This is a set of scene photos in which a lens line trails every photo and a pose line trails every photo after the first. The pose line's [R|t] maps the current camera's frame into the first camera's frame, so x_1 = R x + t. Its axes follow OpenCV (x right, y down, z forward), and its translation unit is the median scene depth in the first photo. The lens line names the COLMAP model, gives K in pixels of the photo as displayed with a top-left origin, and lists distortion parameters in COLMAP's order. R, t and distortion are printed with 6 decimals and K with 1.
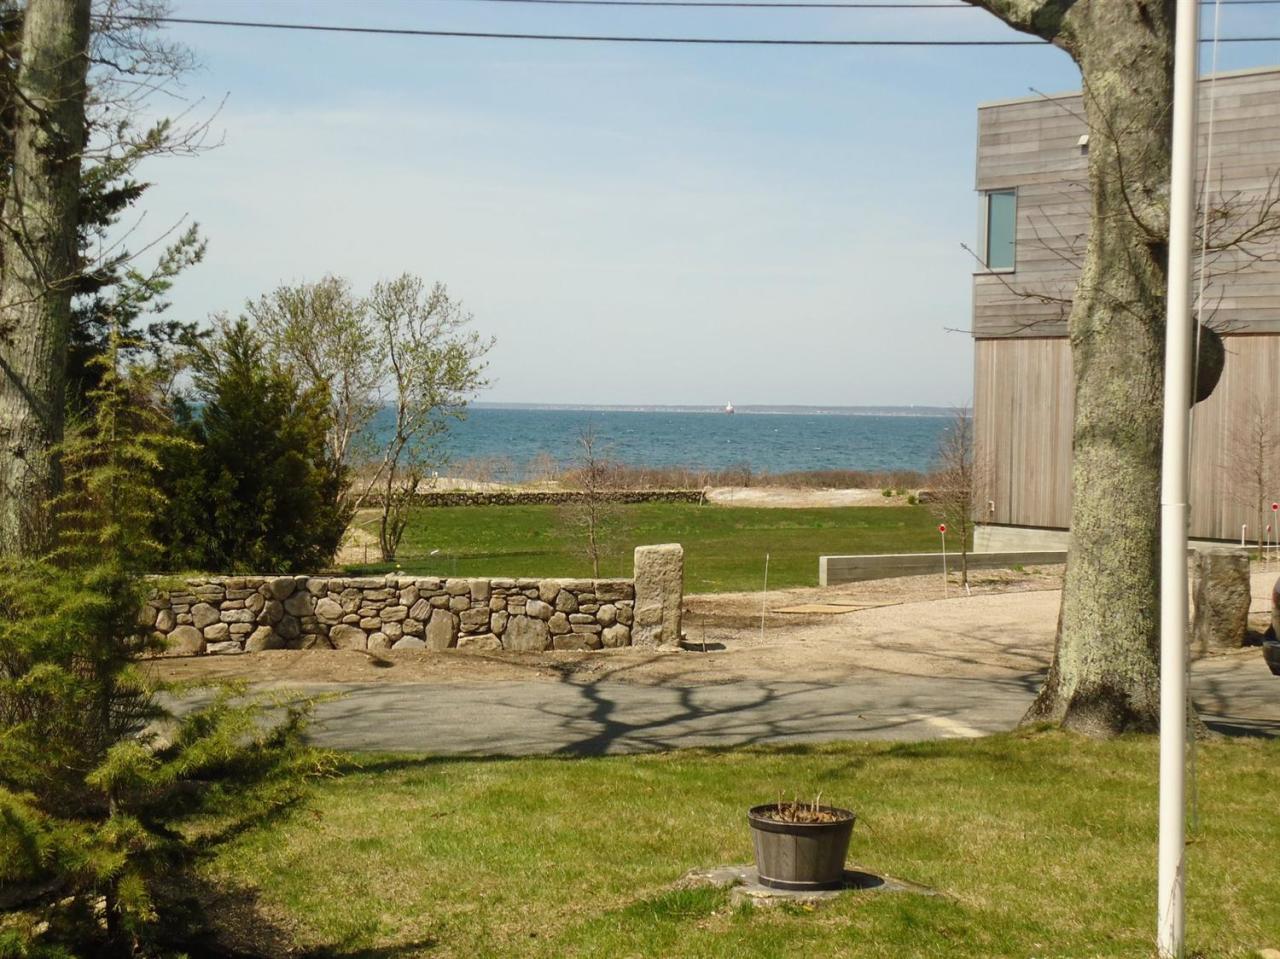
lens RADIAL K [[2704.3, 0, 640.0], [0, 2704.3, 479.5], [0, 0, 1]] dist [-0.018528, -0.038803]
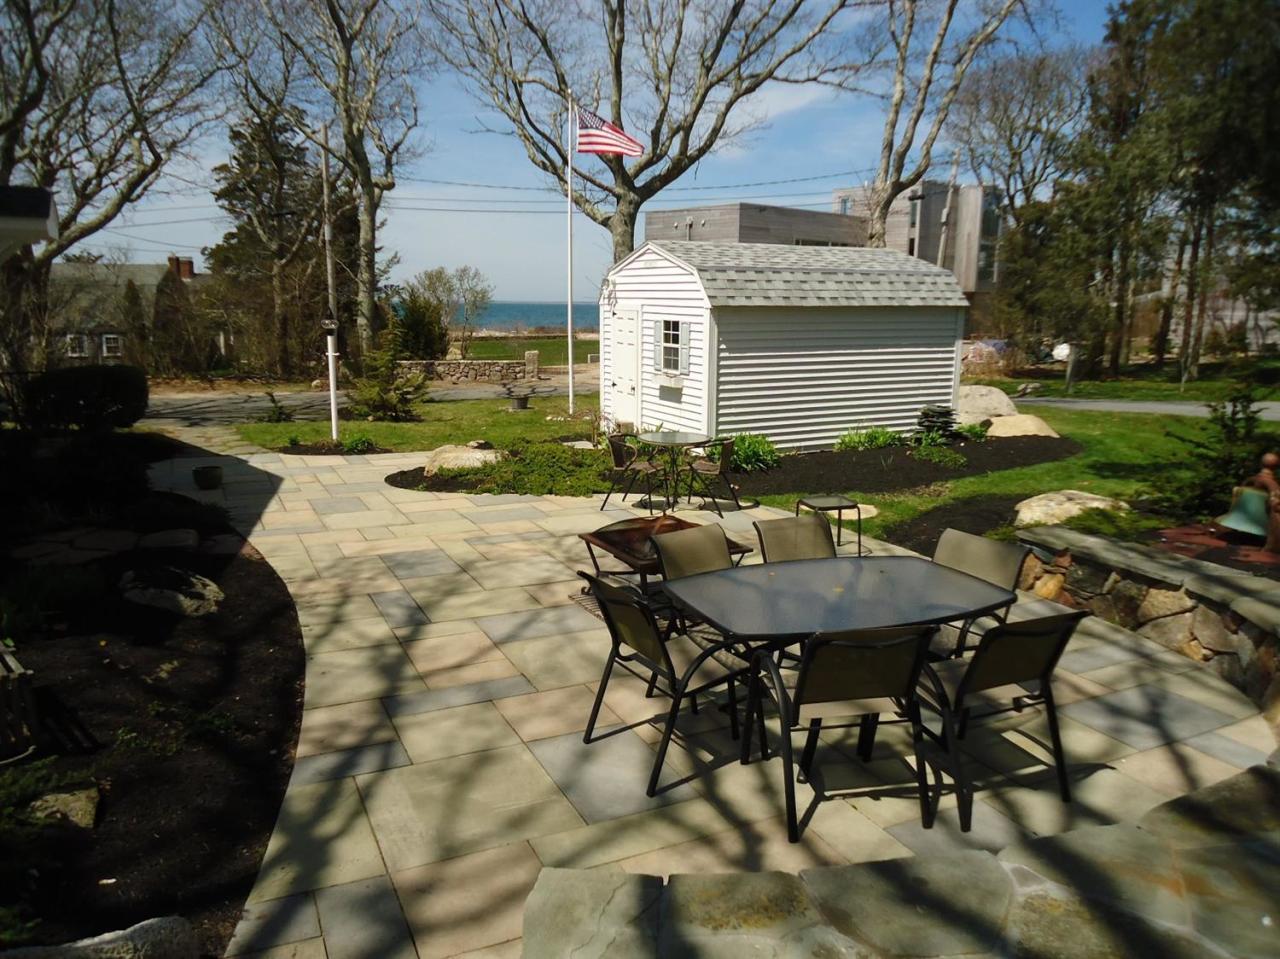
lens RADIAL K [[955.7, 0, 640.0], [0, 955.7, 479.5], [0, 0, 1]] dist [-0.000452, 0.000087]
pose [[0.996612, -0.020135, 0.079739, 0.025676], [0.007585, 0.987938, 0.154663, -0.001638], [-0.081891, -0.153535, 0.984744, -0.171811]]
